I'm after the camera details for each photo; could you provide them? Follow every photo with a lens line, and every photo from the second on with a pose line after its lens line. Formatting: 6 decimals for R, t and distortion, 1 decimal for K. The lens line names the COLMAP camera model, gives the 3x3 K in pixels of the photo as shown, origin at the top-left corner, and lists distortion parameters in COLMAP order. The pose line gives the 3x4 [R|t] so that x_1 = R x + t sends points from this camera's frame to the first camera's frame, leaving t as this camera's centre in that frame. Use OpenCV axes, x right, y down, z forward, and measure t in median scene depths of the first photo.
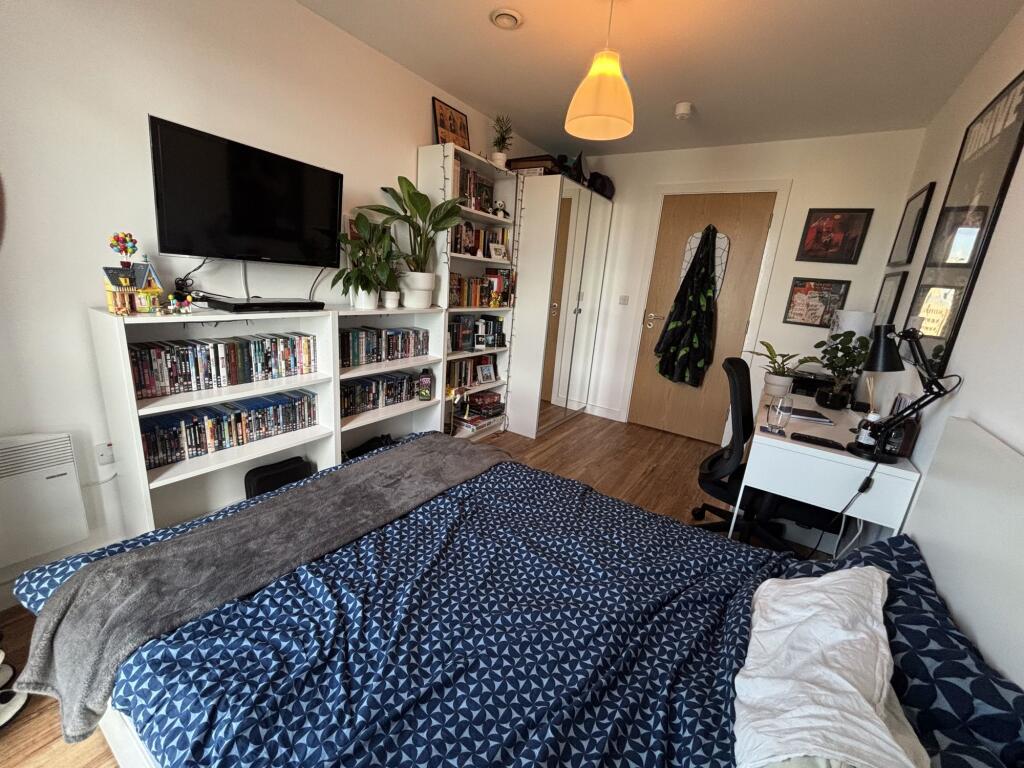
lens RADIAL K [[414.1, 0, 511.3], [0, 414.1, 383.6], [0, 0, 1]] dist [0.002284, -0.000132]
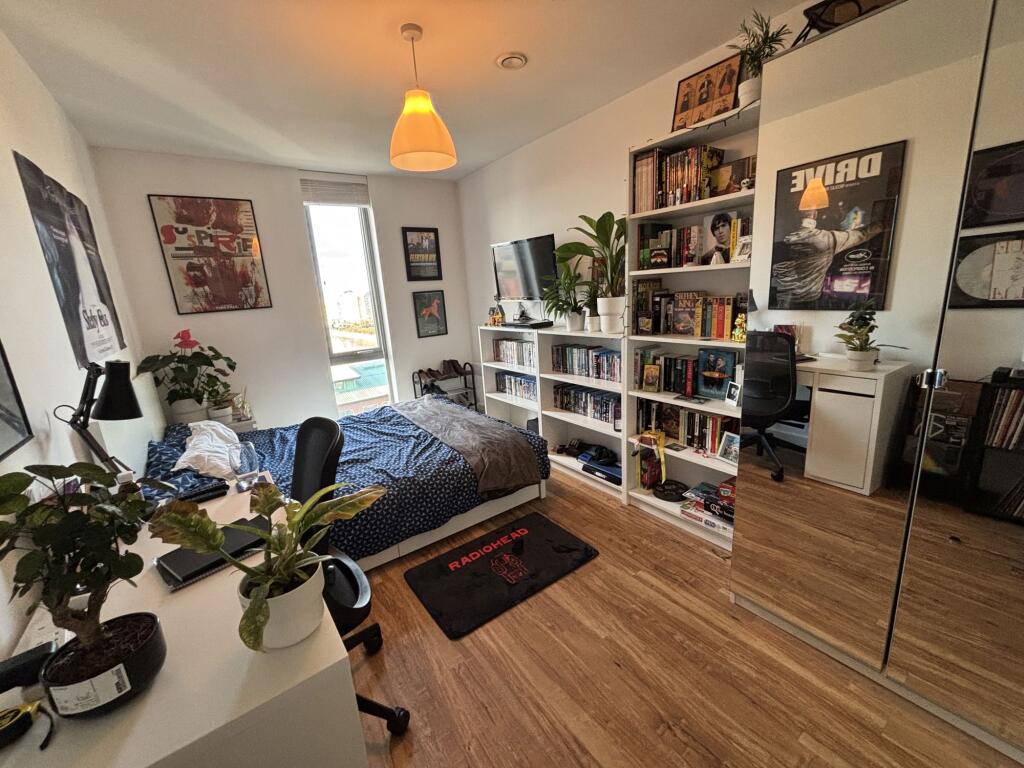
lens RADIAL K [[414.1, 0, 509.7], [0, 414.1, 383.8], [0, 0, 1]] dist [0.002284, -0.000132]
pose [[-0.367121, 0.148512, -0.918241, 0.814557], [-0.201082, 0.951158, 0.234231, -0.256741], [0.908178, 0.270632, -0.319328, 1.162825]]
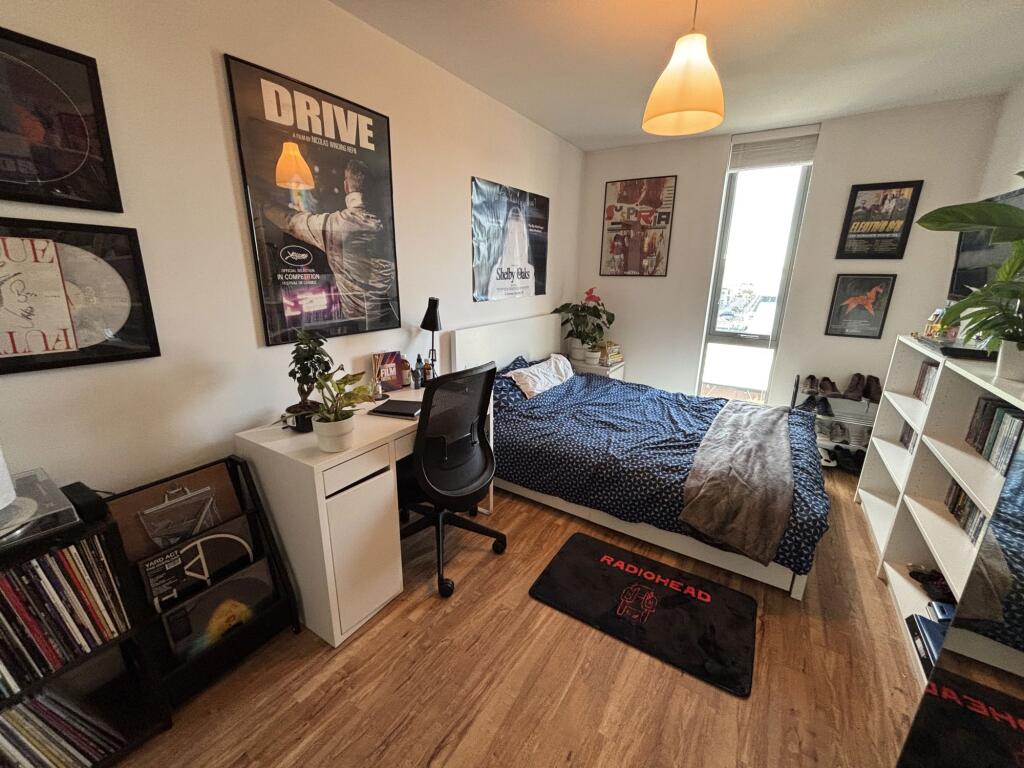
lens RADIAL K [[414.1, 0, 510.9], [0, 414.1, 382.5], [0, 0, 1]] dist [0.002284, -0.000132]
pose [[-0.994551, -0.096481, -0.039488, 0.362915], [-0.103227, 0.858510, 0.502300, -0.387667], [-0.014561, 0.503639, -0.863791, 1.445312]]
